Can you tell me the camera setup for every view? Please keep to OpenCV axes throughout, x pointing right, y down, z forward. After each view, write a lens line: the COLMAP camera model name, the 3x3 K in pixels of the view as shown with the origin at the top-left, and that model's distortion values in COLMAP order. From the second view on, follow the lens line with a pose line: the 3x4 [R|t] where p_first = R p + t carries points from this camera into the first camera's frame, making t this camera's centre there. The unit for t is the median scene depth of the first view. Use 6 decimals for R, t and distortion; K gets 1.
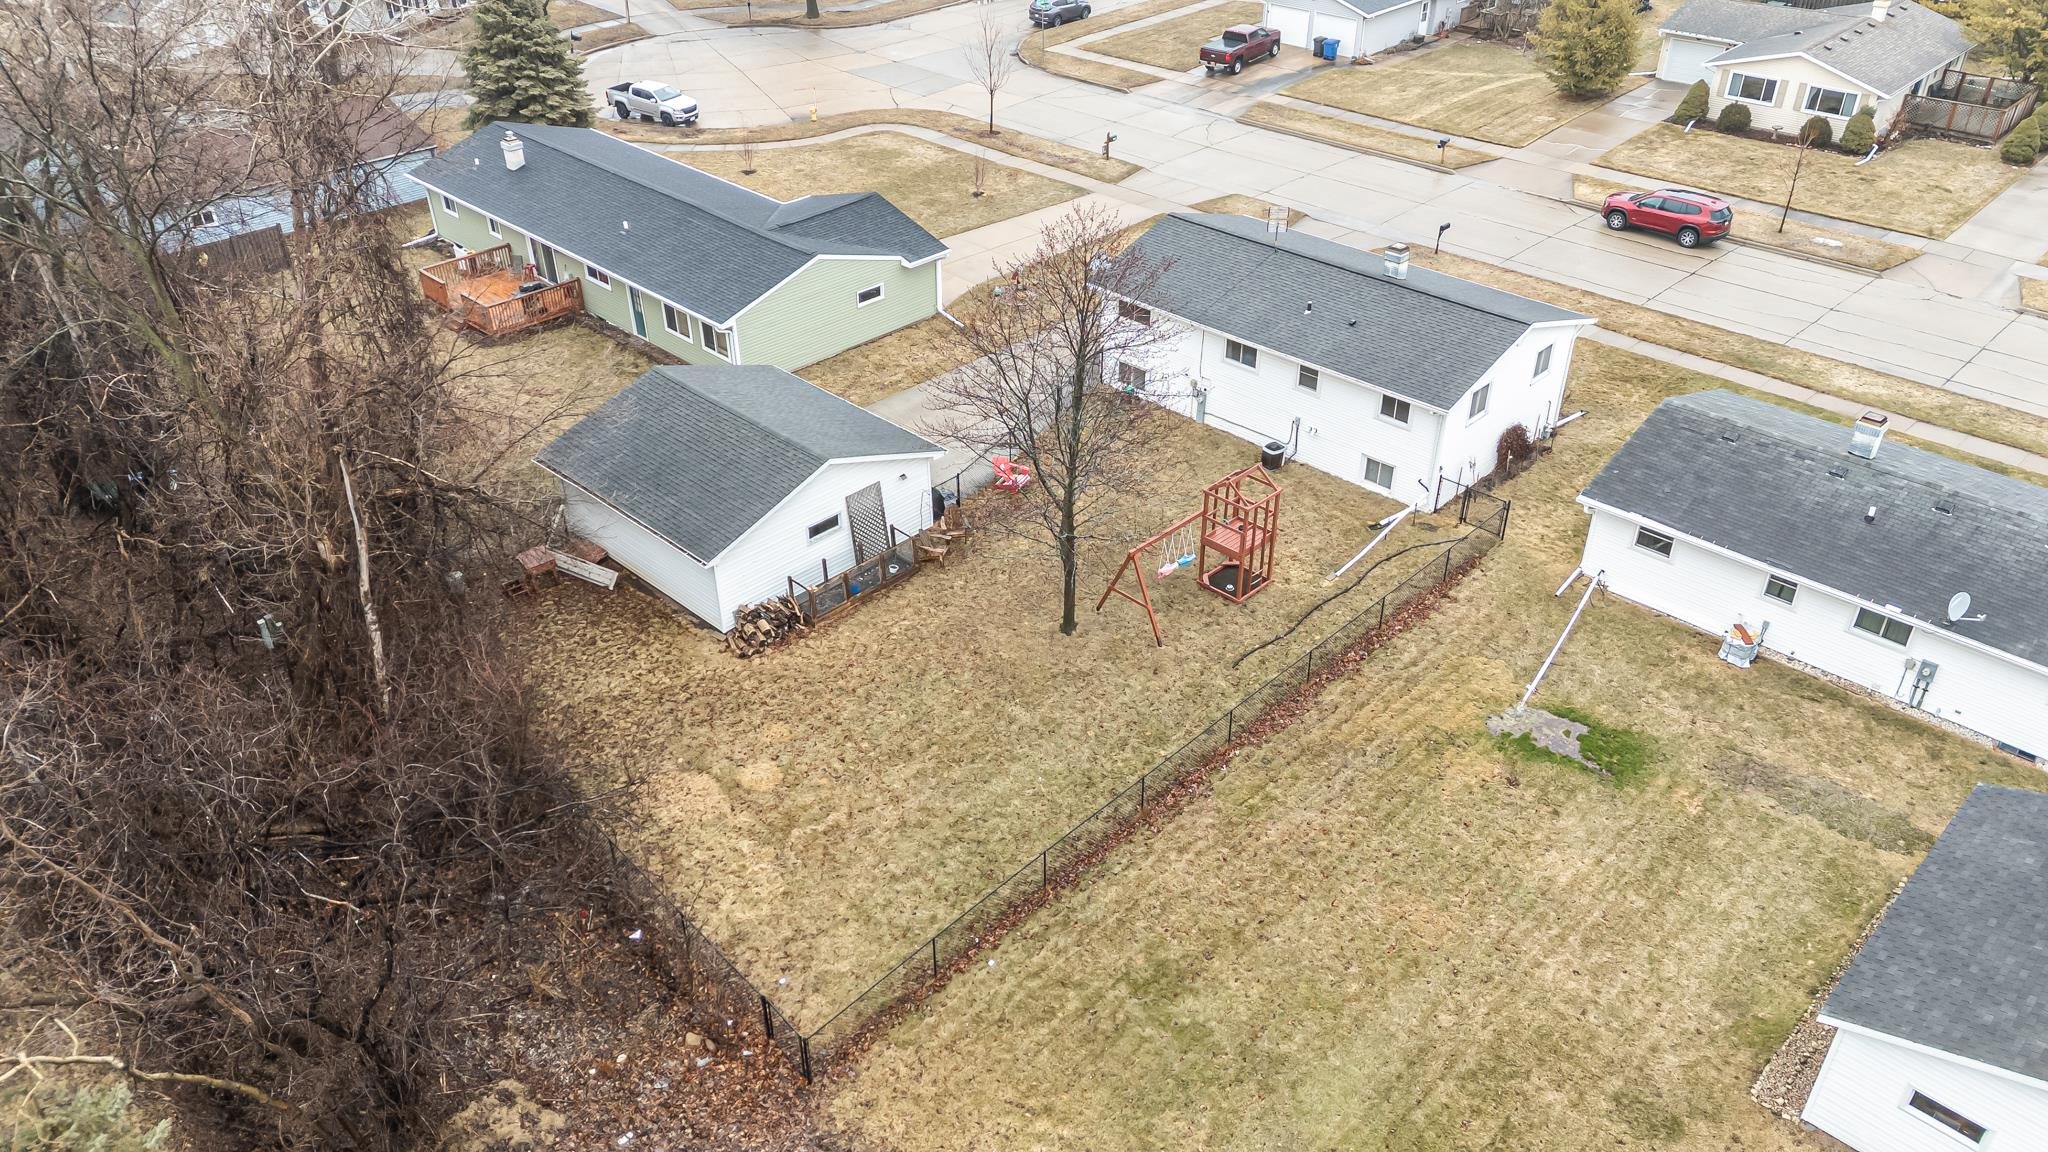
lens RADIAL K [[1529.1, 0, 1025.7], [0, 1529.1, 570.7], [0, 0, 1]] dist [0.104739, -0.115041]
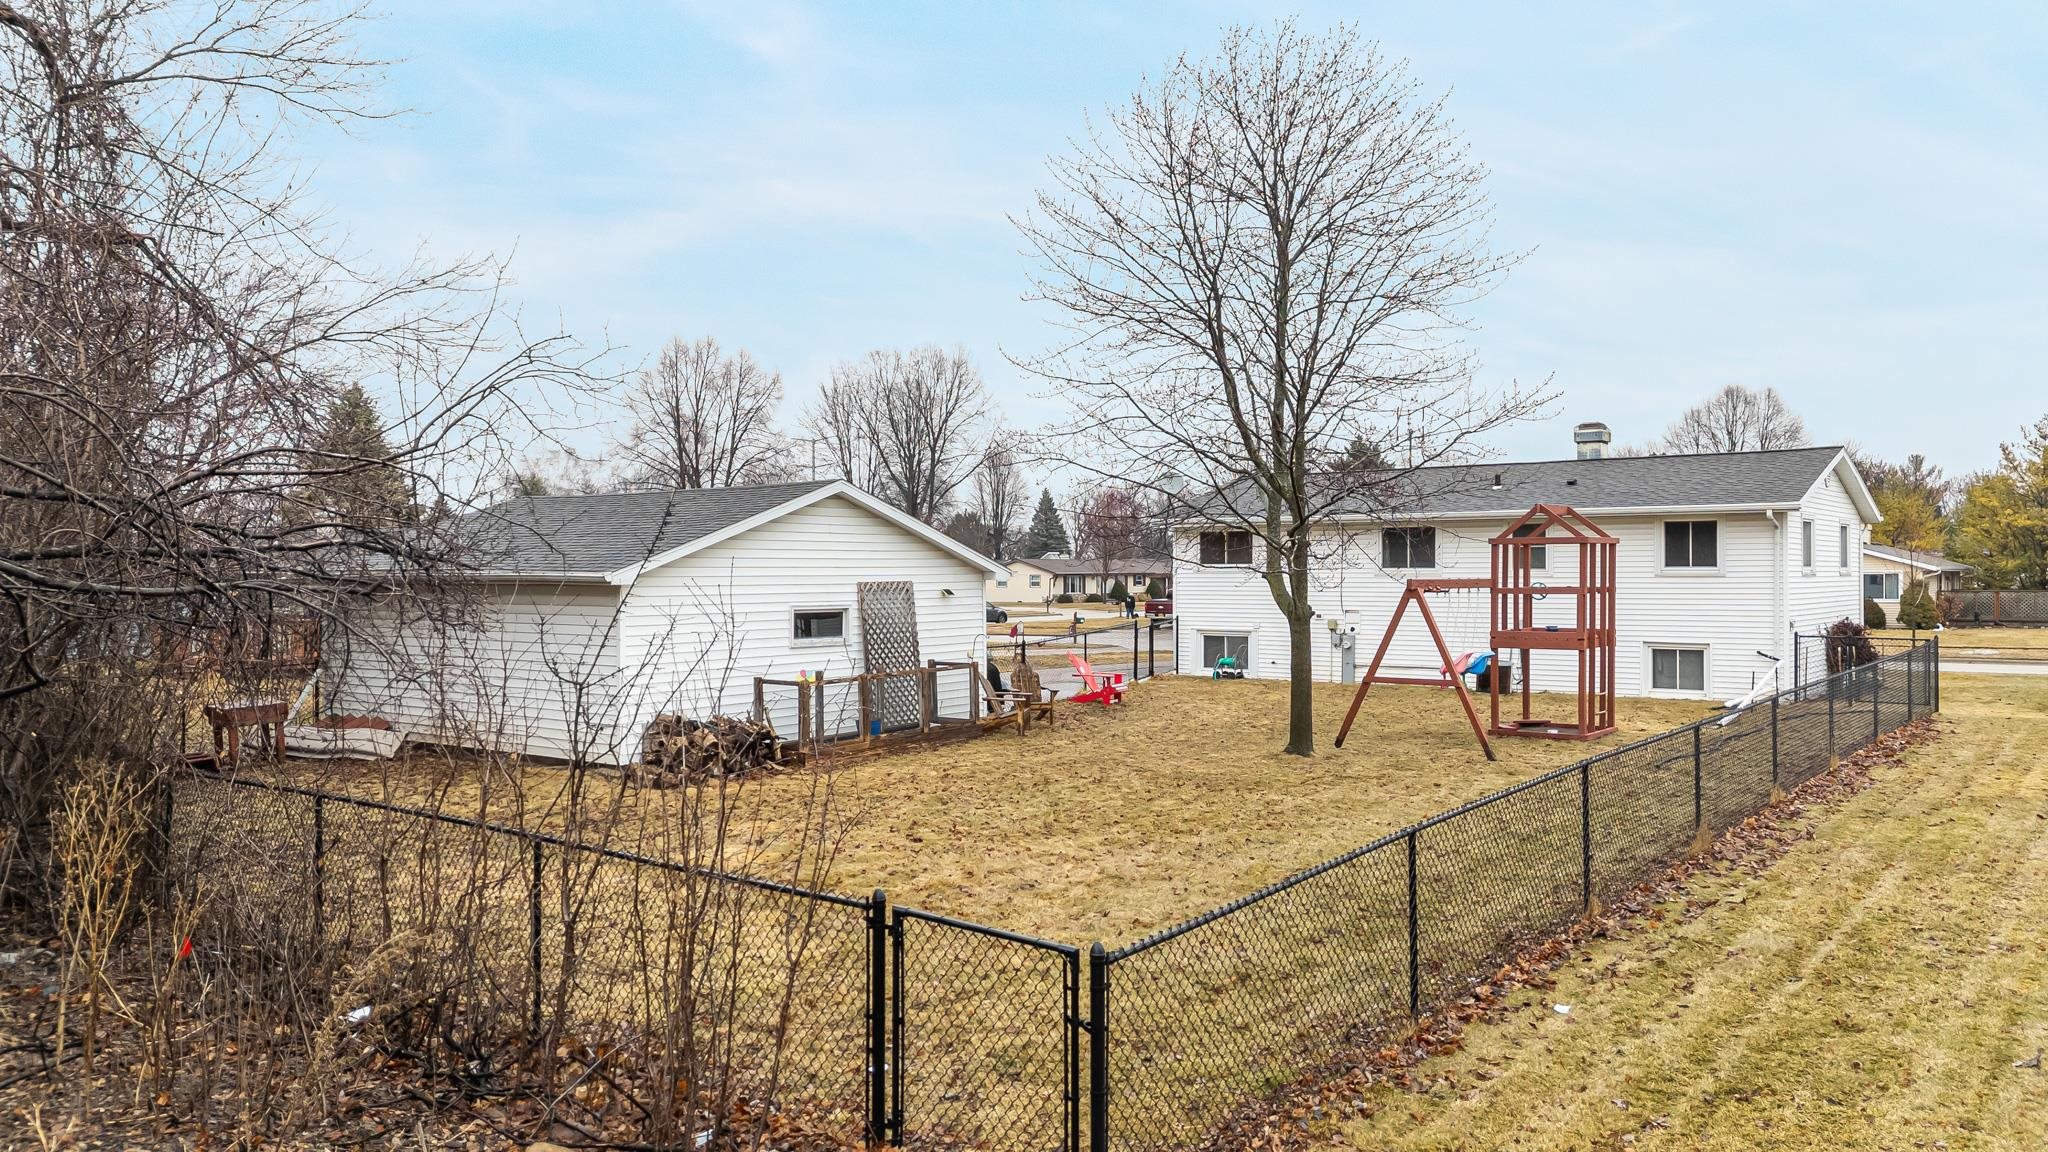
lens RADIAL K [[1516.6, 0, 1021.0], [0, 1516.6, 578.4], [0, 0, 1]] dist [0.095139, -0.097982]
pose [[0.993748, 0.003838, 0.111581, -0.107013], [0.057167, 0.840968, -0.538056, 0.225852], [-0.095901, 0.541071, 0.835491, 0.468585]]
